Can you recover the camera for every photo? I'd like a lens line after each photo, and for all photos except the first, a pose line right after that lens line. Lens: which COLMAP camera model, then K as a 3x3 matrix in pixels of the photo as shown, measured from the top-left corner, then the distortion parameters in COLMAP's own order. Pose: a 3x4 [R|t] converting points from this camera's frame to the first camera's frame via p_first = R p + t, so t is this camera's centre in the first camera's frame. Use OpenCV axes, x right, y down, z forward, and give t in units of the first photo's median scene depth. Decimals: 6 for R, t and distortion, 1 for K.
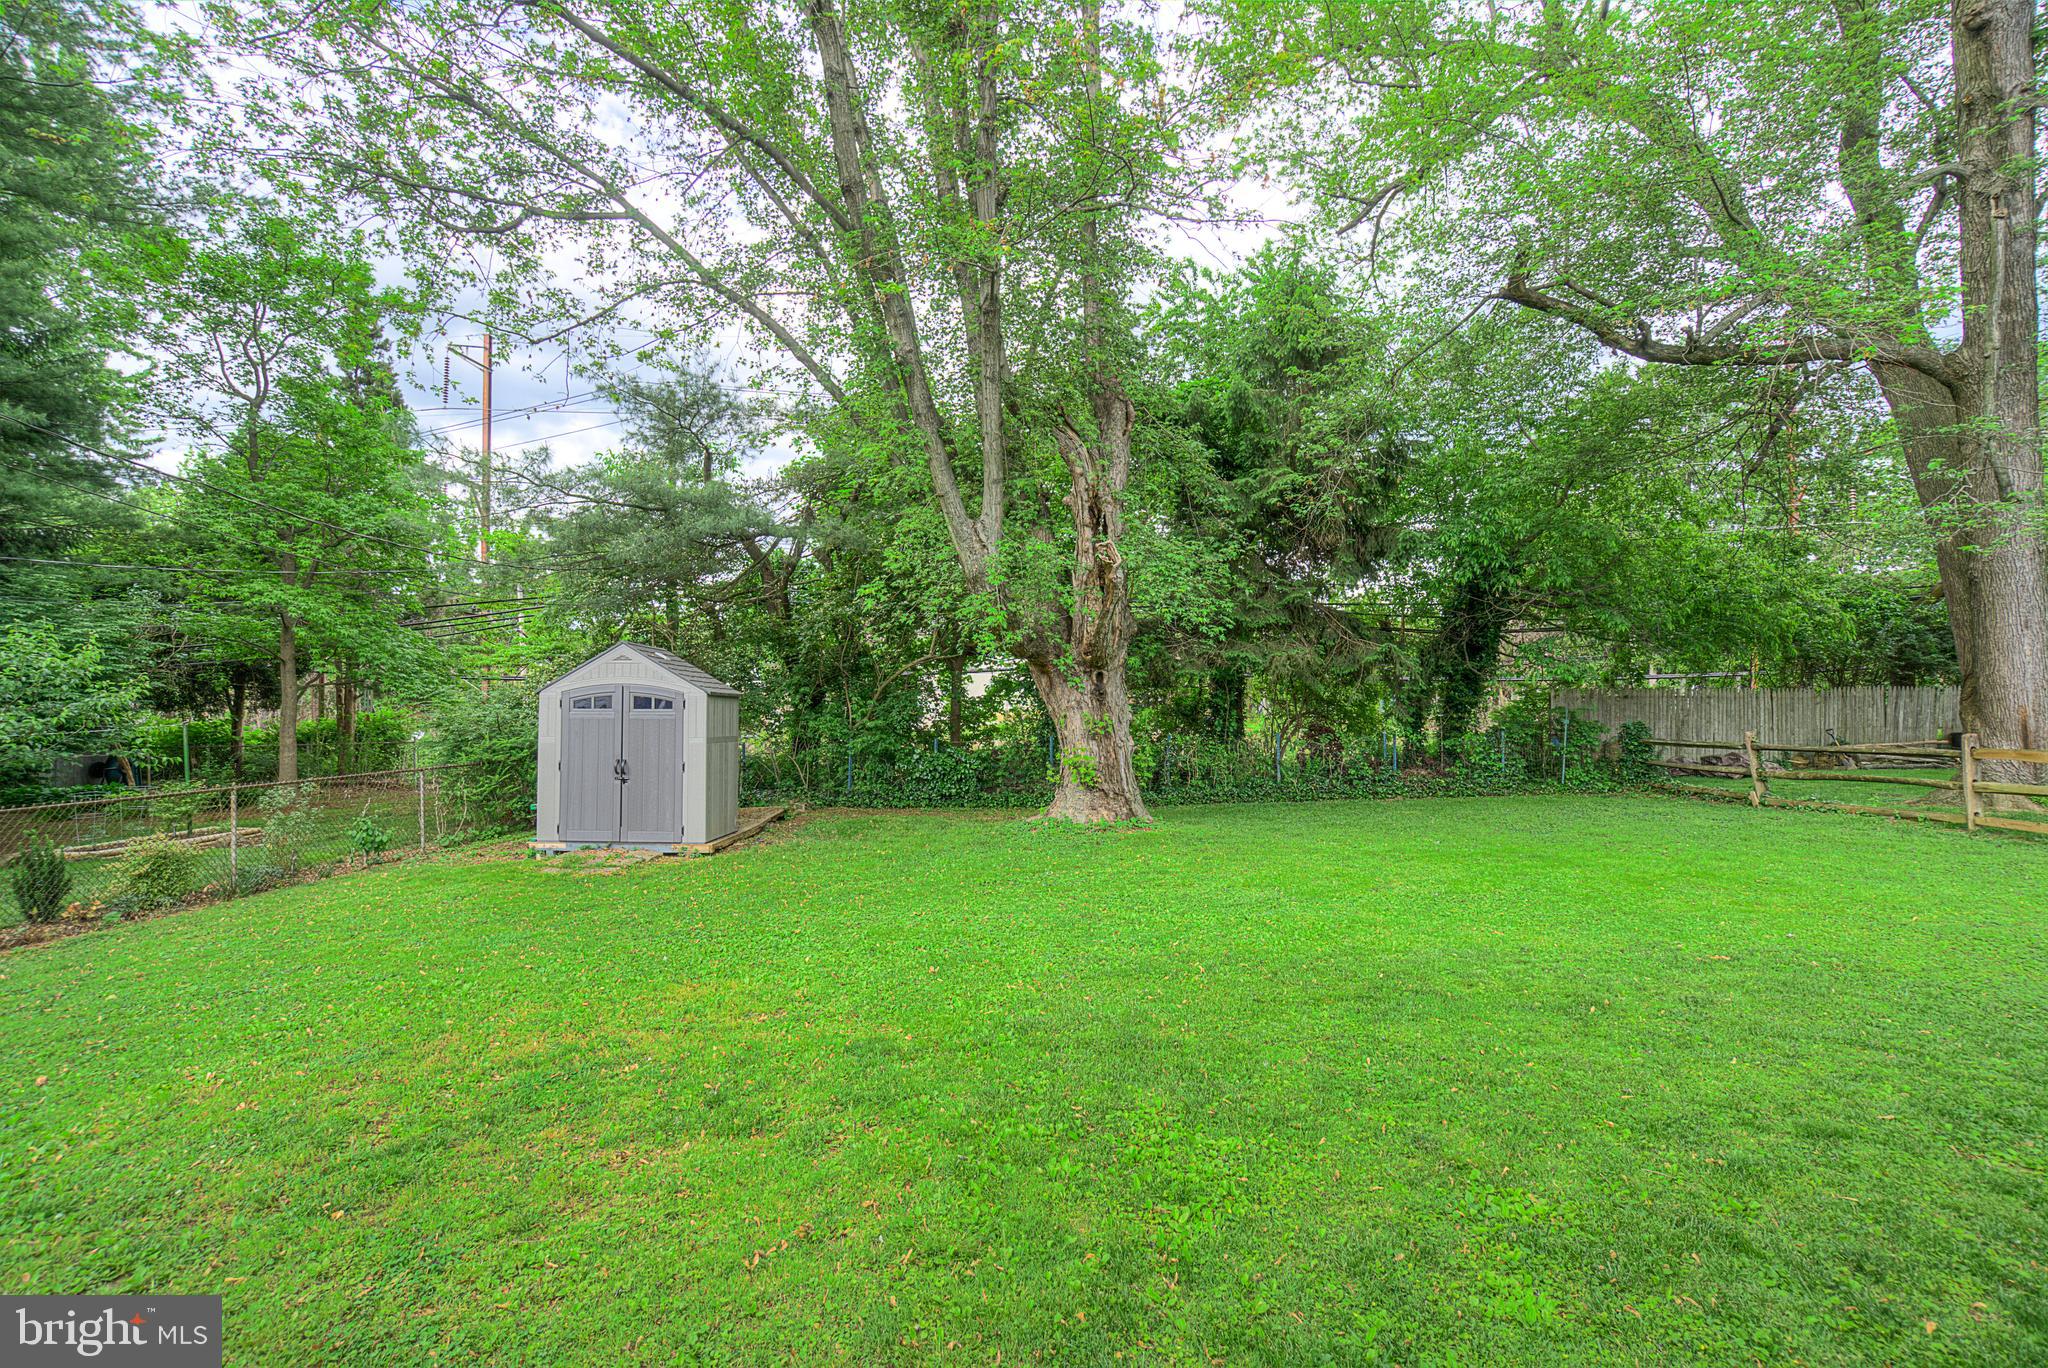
lens RADIAL K [[902.4, 0, 1024.0], [0, 902.4, 684.0], [0, 0, 1]] dist [-0.052928, 0.018570]
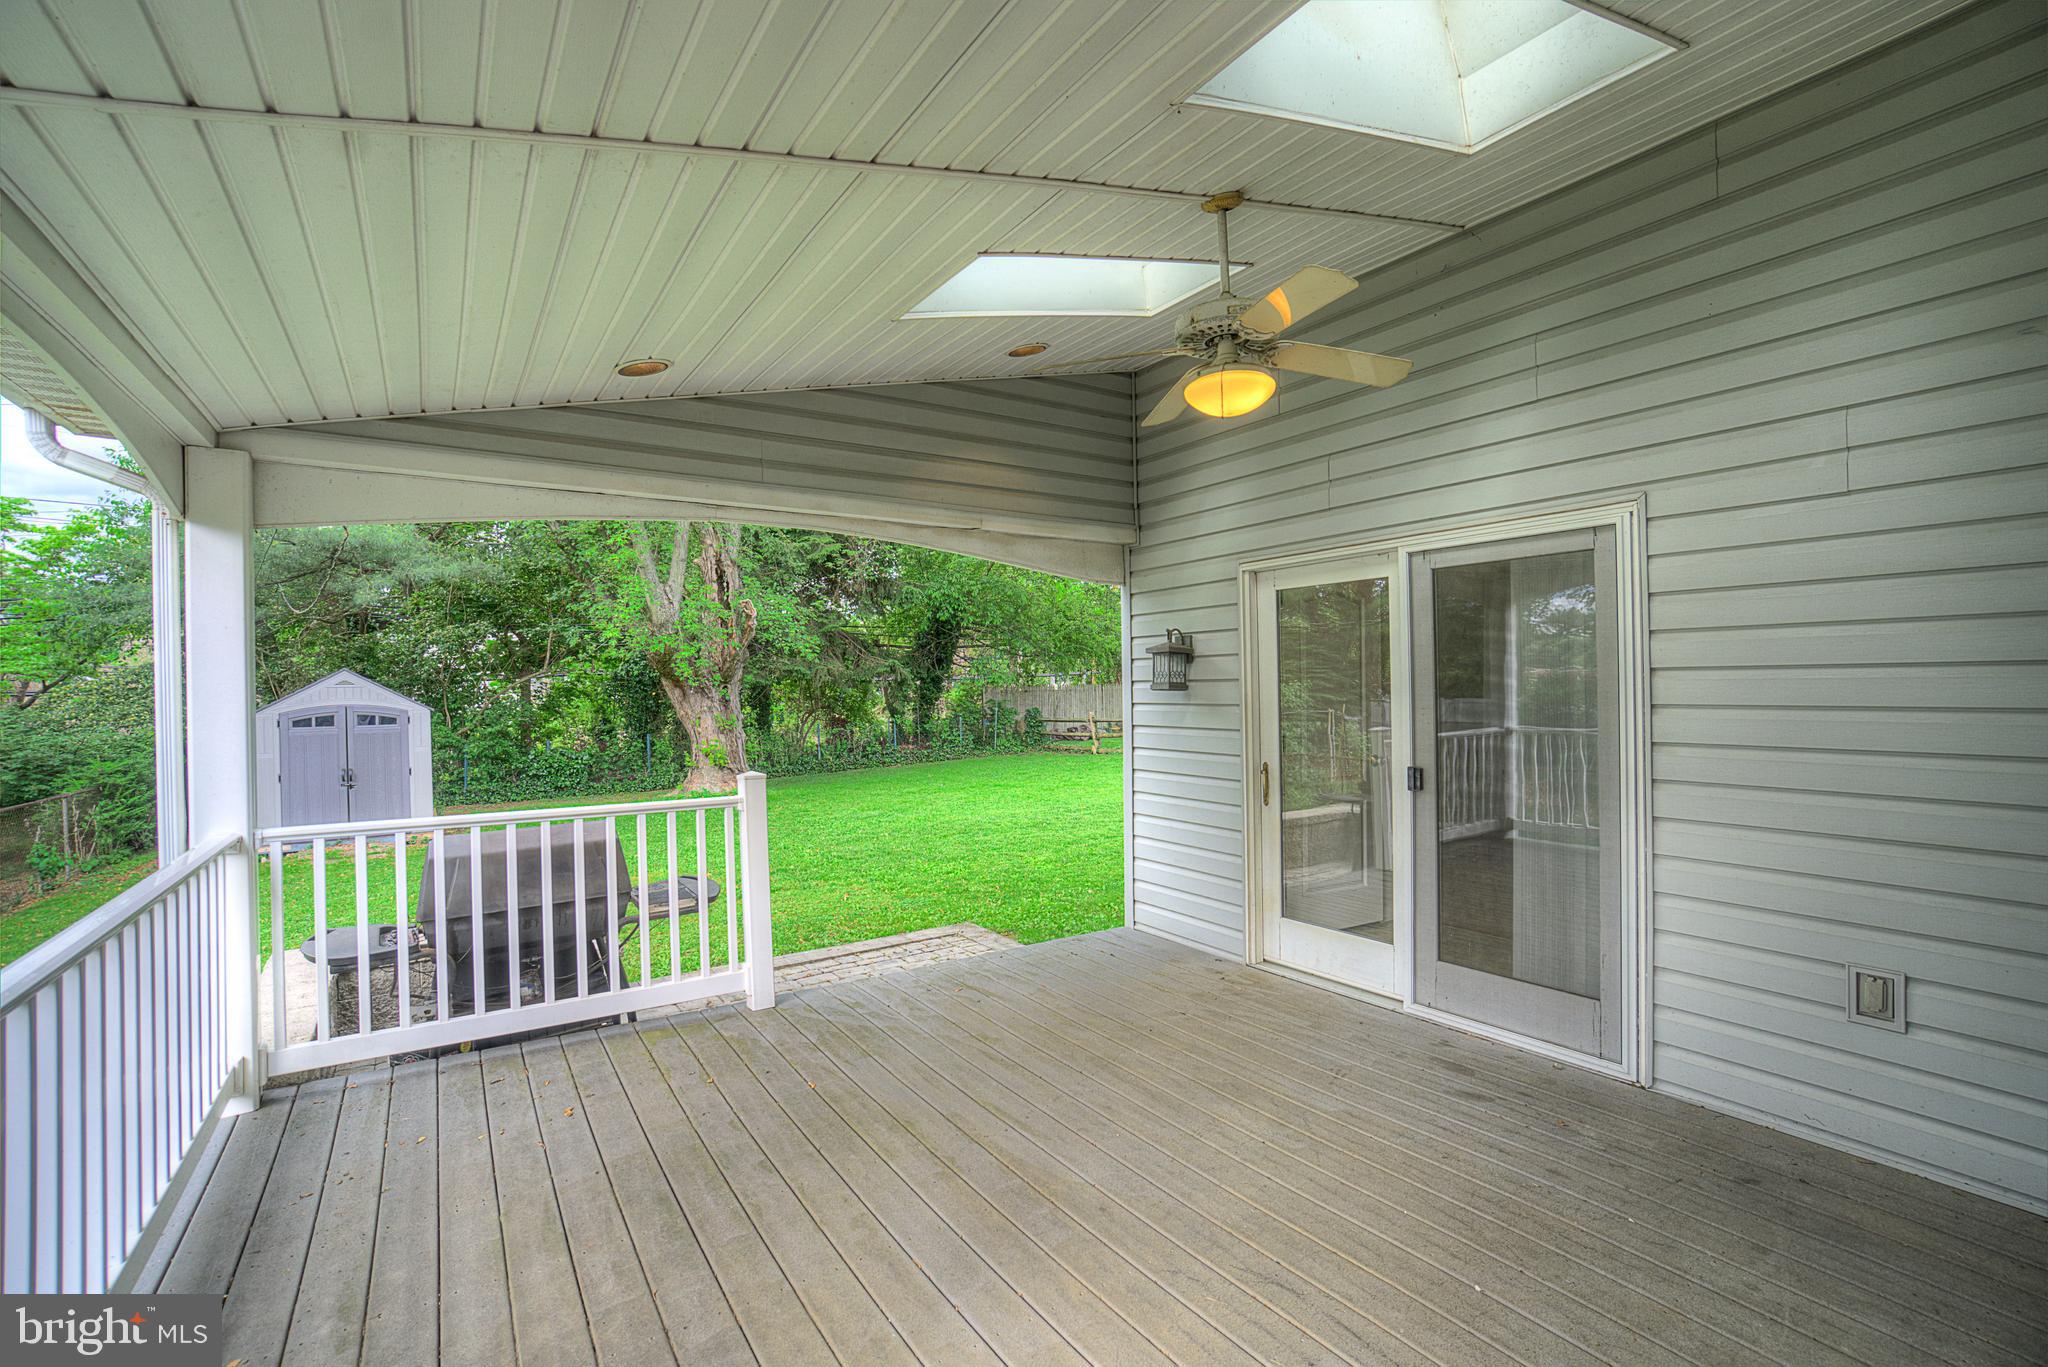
lens RADIAL K [[902.4, 0, 1024.0], [0, 902.4, 683.5], [0, 0, 1]] dist [-0.052928, 0.018570]
pose [[0.815557, -0.017266, 0.578419, -0.260686], [0.011612, 0.999842, 0.013473, -0.022647], [-0.578560, -0.004271, 0.815628, -0.314977]]
